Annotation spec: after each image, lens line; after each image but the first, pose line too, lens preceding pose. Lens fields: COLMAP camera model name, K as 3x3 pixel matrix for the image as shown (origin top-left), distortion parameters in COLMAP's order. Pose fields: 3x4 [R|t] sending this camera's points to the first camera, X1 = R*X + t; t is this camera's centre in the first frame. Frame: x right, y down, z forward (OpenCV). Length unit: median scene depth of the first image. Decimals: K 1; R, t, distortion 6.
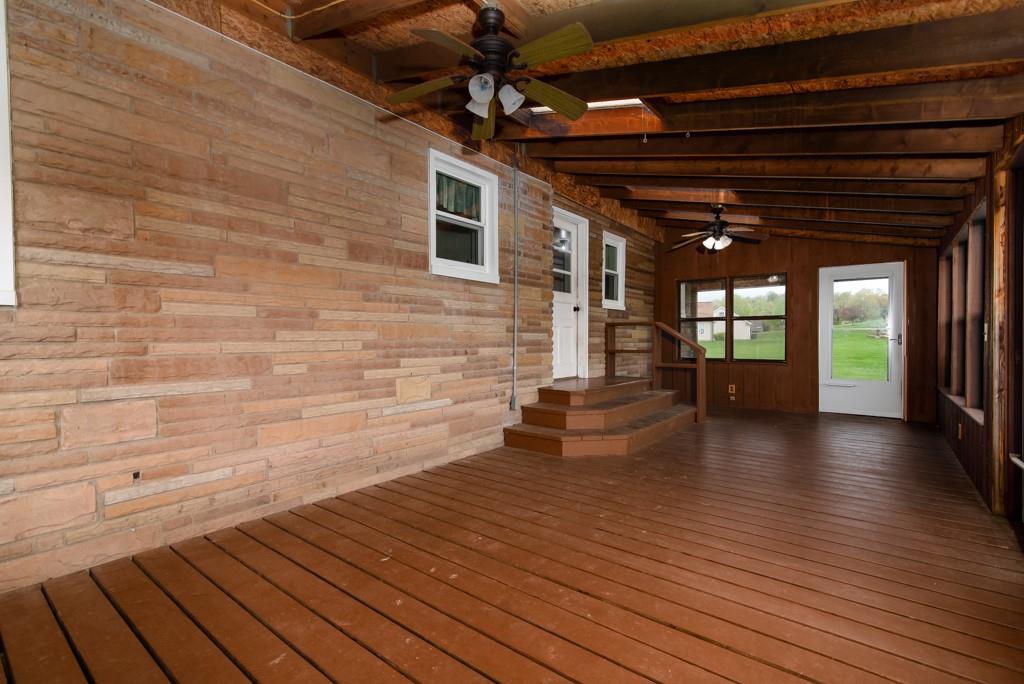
lens RADIAL K [[462.0, 0, 511.2], [0, 462.0, 341.4], [0, 0, 1]] dist [-0.001148, -0.000341]
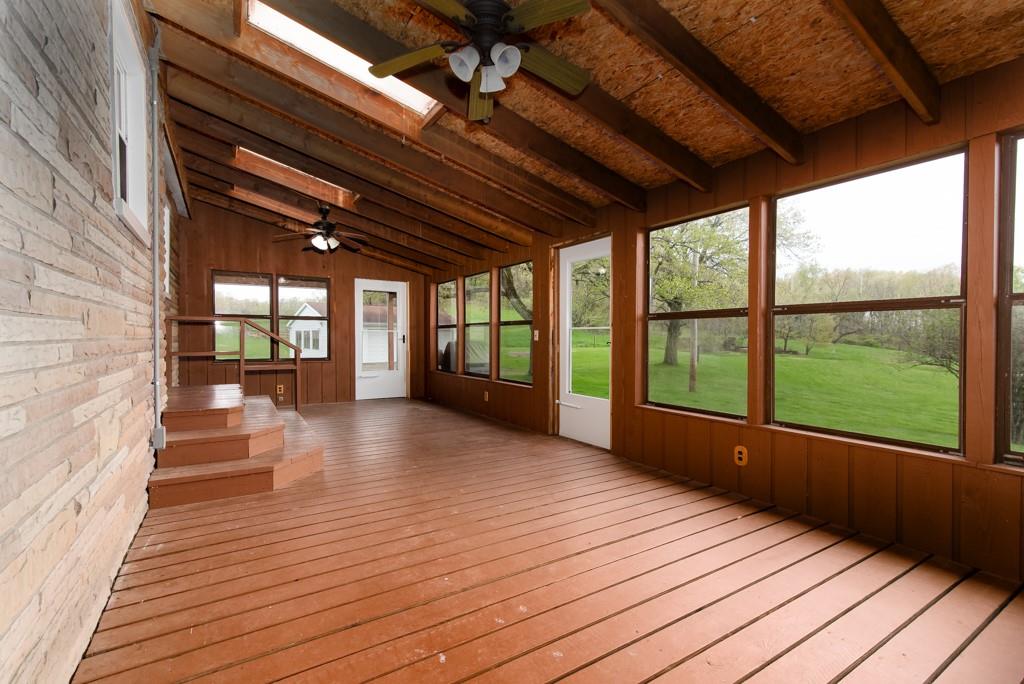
lens RADIAL K [[462.0, 0, 512.6], [0, 462.0, 341.6], [0, 0, 1]] dist [-0.001148, -0.000341]
pose [[0.335742, -0.008109, 0.941919, -0.580569], [0.007115, 0.999956, 0.006073, -0.002052], [-0.941927, 0.004663, 0.335785, 0.439939]]
